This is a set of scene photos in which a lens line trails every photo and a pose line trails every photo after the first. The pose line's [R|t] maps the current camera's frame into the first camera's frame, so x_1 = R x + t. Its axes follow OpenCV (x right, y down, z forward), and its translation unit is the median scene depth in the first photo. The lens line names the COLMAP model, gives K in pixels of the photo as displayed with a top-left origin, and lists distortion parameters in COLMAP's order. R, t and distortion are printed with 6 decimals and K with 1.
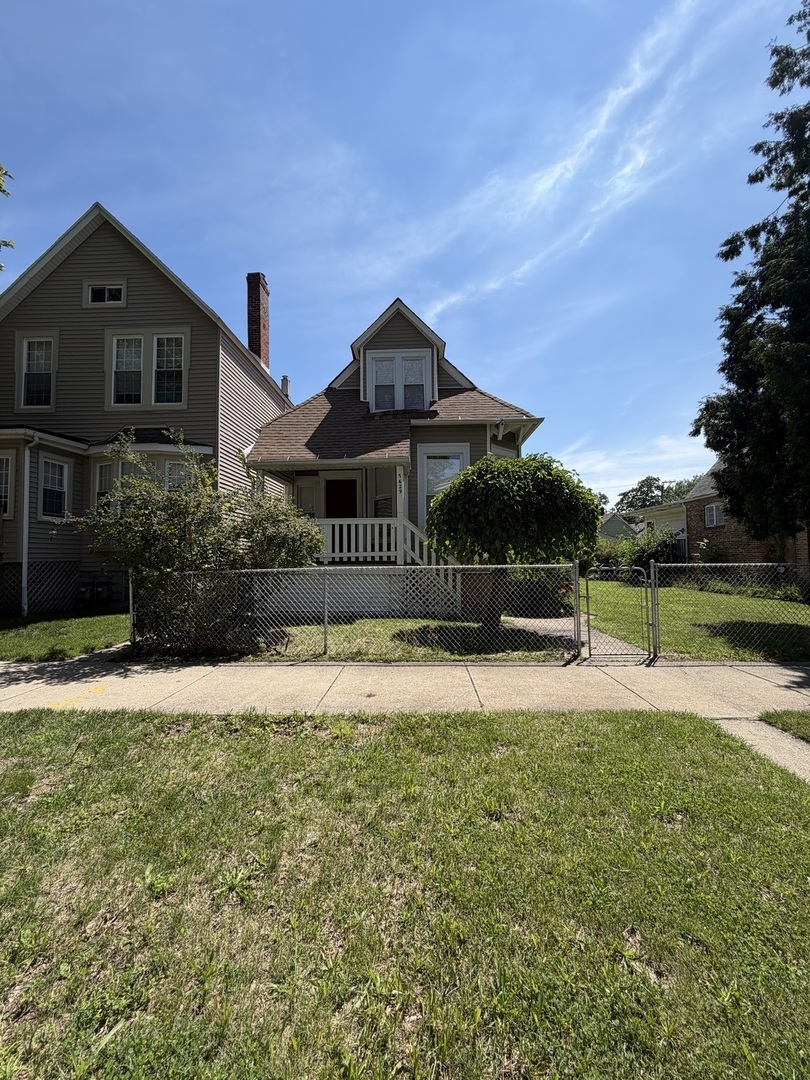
lens RADIAL K [[435.5, 0, 414.2], [0, 435.5, 534.9], [0, 0, 1]] dist [0.007932, 0.000312]
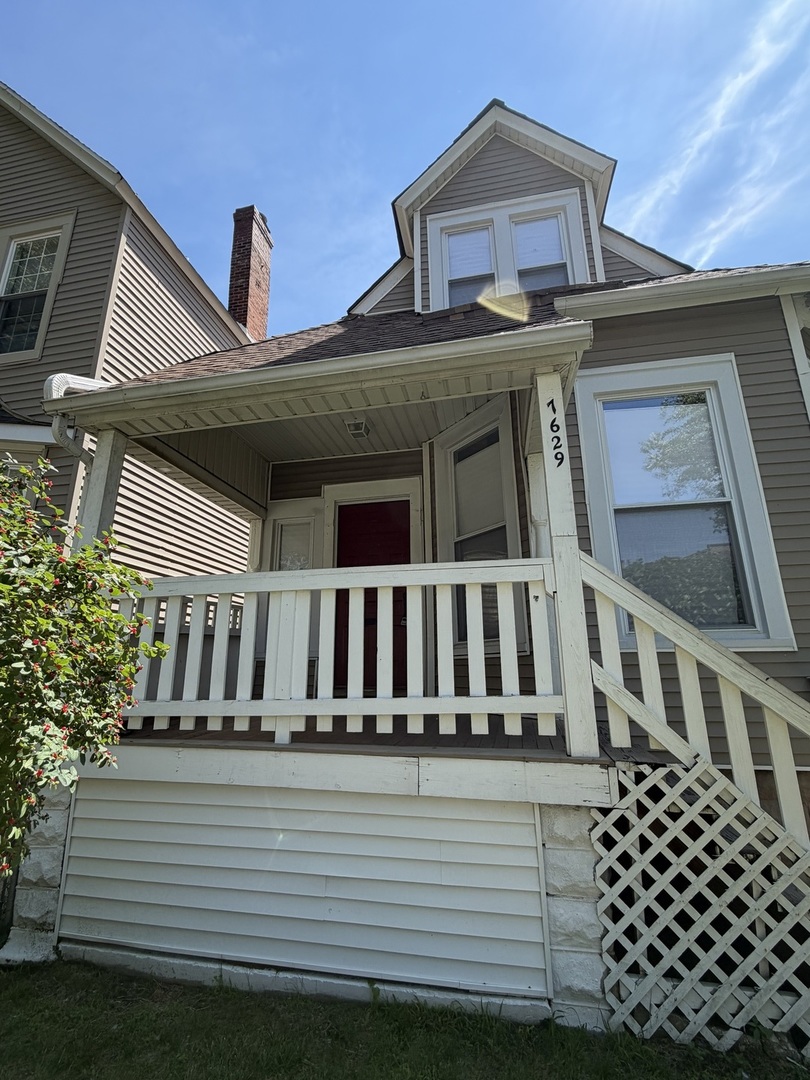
lens RADIAL K [[479.1, 0, 405.7], [0, 479.1, 539.3], [0, 0, 1]] dist [0.012004, 0.000455]
pose [[0.985087, -0.044261, -0.166266, -0.063970], [0.007401, 0.976352, -0.216061, 0.008640], [0.171897, 0.211608, 0.962119, 0.589694]]
